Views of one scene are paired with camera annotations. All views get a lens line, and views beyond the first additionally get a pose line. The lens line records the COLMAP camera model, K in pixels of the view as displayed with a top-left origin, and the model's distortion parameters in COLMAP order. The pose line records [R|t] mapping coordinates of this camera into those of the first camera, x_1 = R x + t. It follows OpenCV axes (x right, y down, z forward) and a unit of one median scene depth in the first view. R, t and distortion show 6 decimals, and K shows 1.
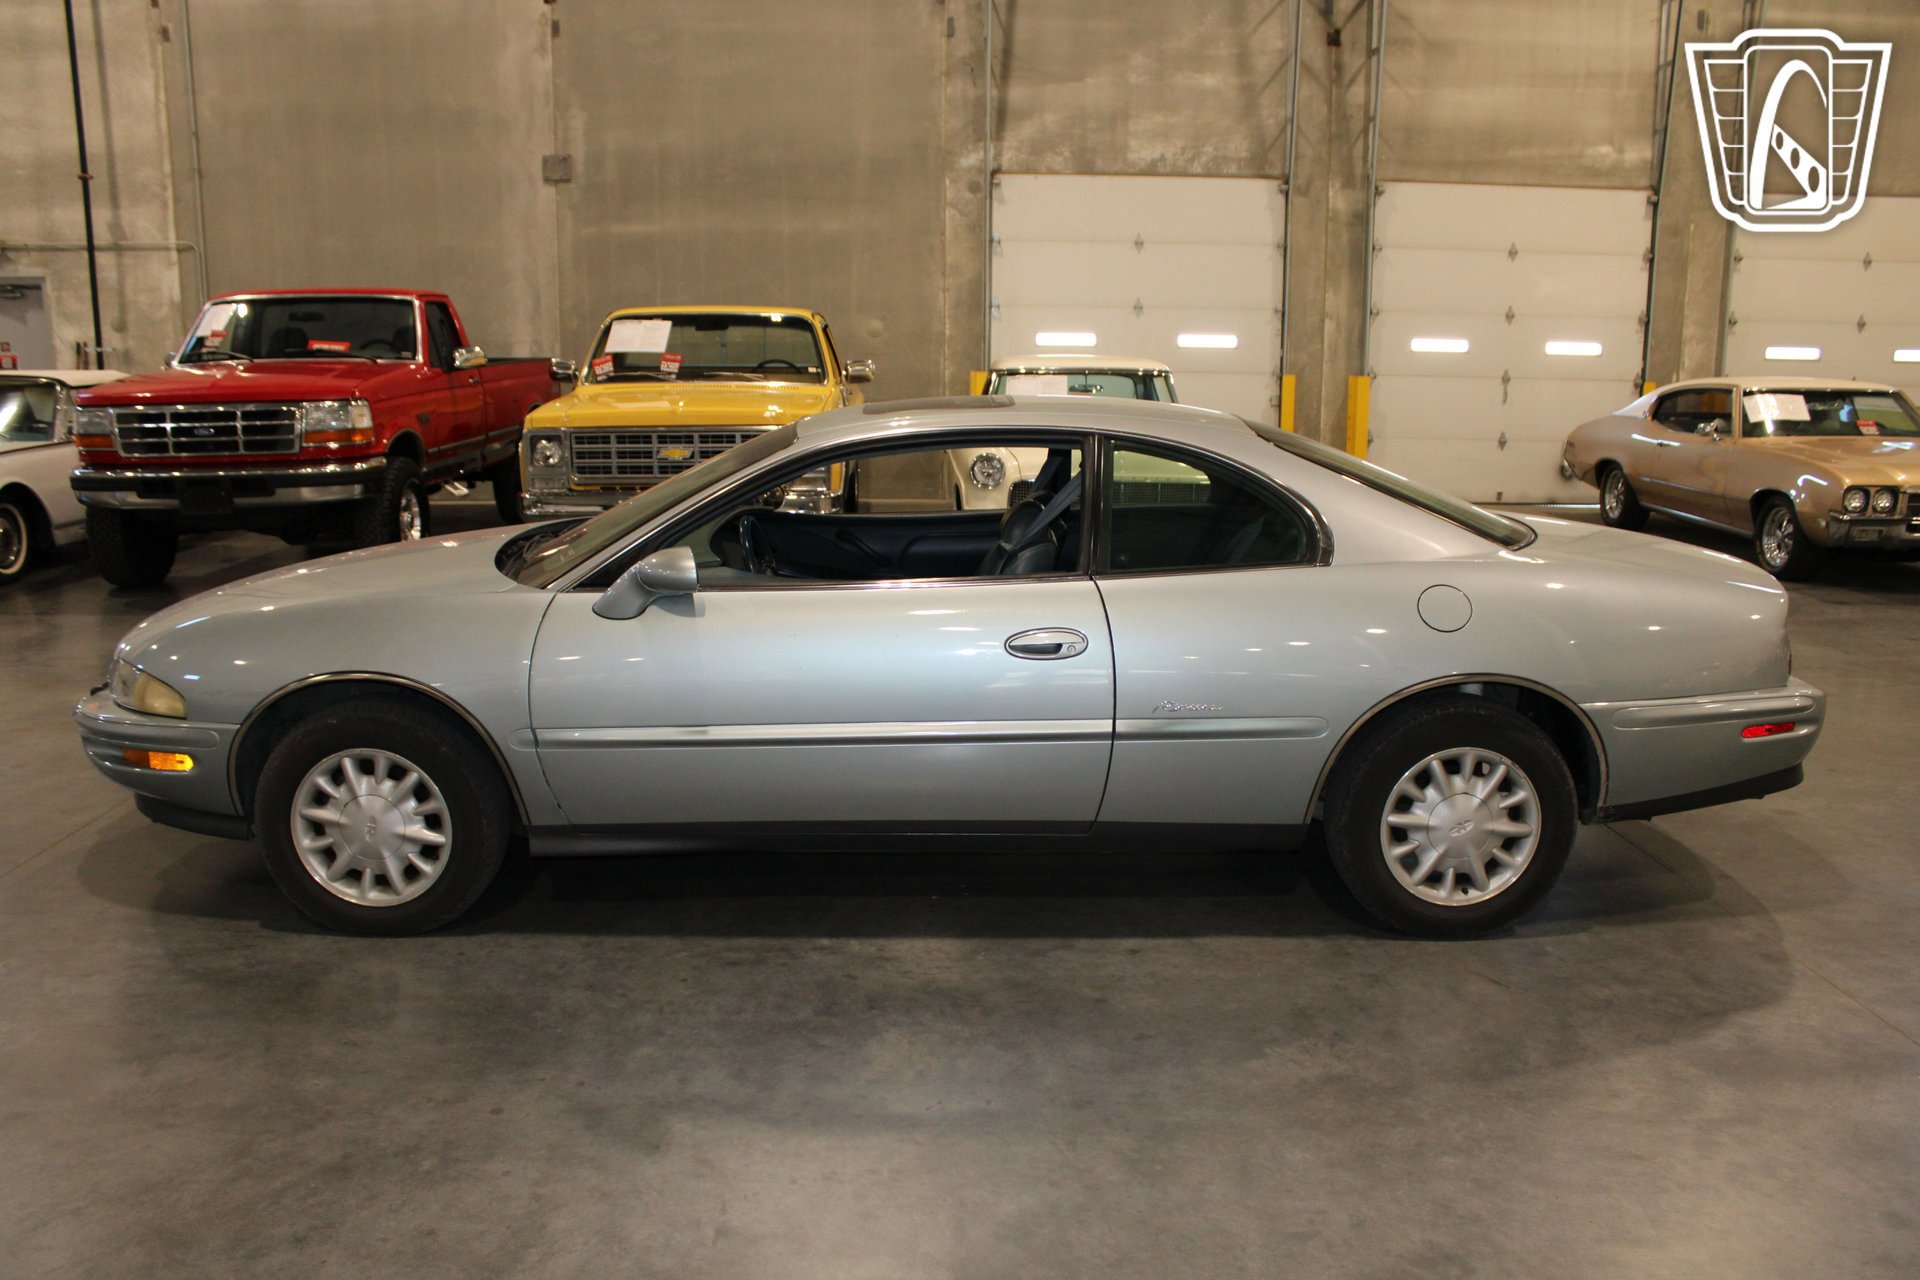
lens RADIAL K [[1618.6, 0, 967.0], [0, 1618.6, 659.8], [0, 0, 1]] dist [-0.171233, 0.157330]
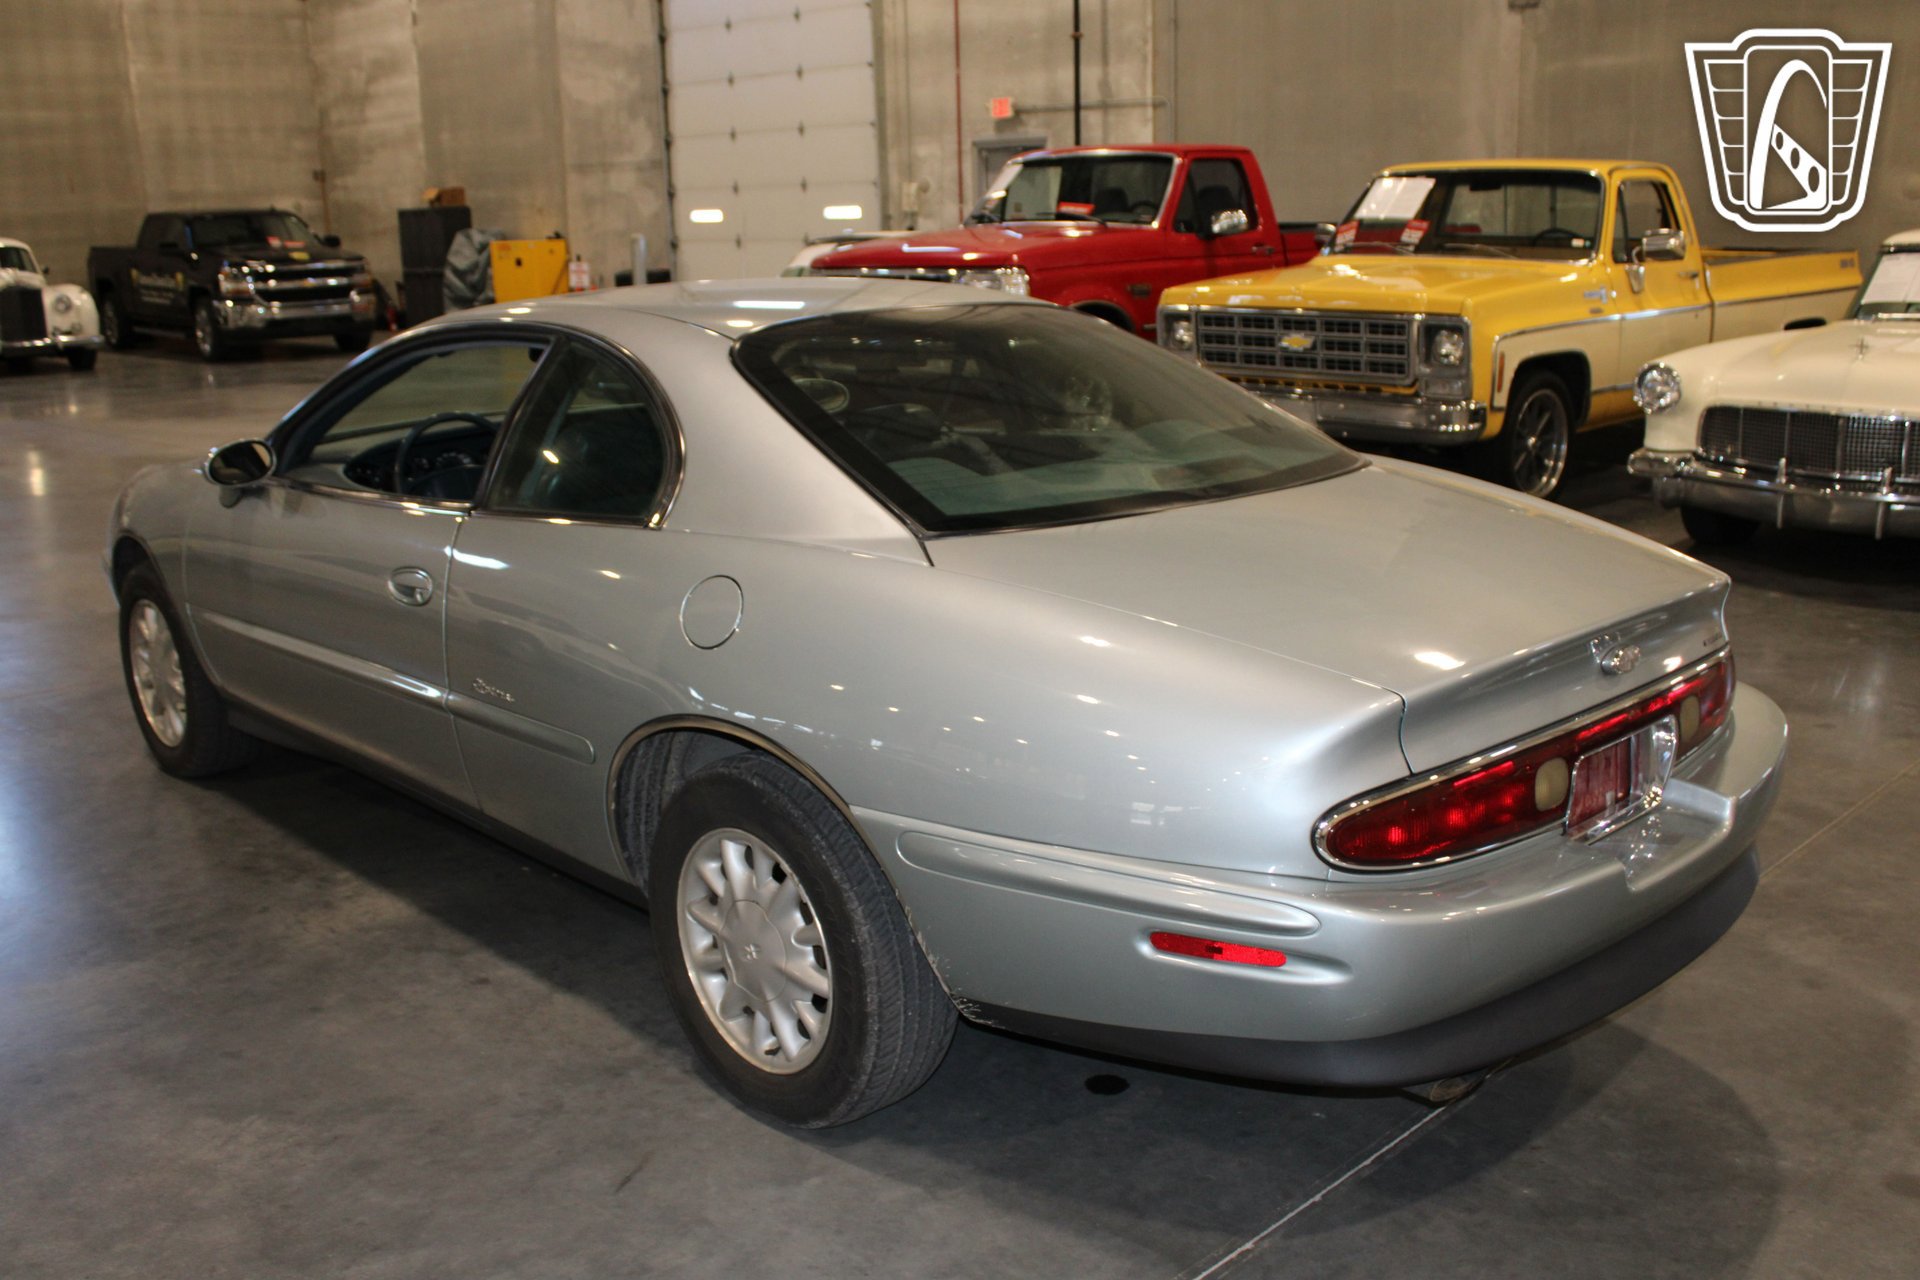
lens RADIAL K [[1815.9, 0, 960.9], [0, 1815.9, 669.8], [0, 0, 1]] dist [-0.149822, 0.154568]
pose [[0.677471, 0.165343, -0.716725, 0.314807], [-0.123274, 0.986148, 0.110973, -0.035947], [0.725146, 0.013173, 0.688469, 0.198762]]
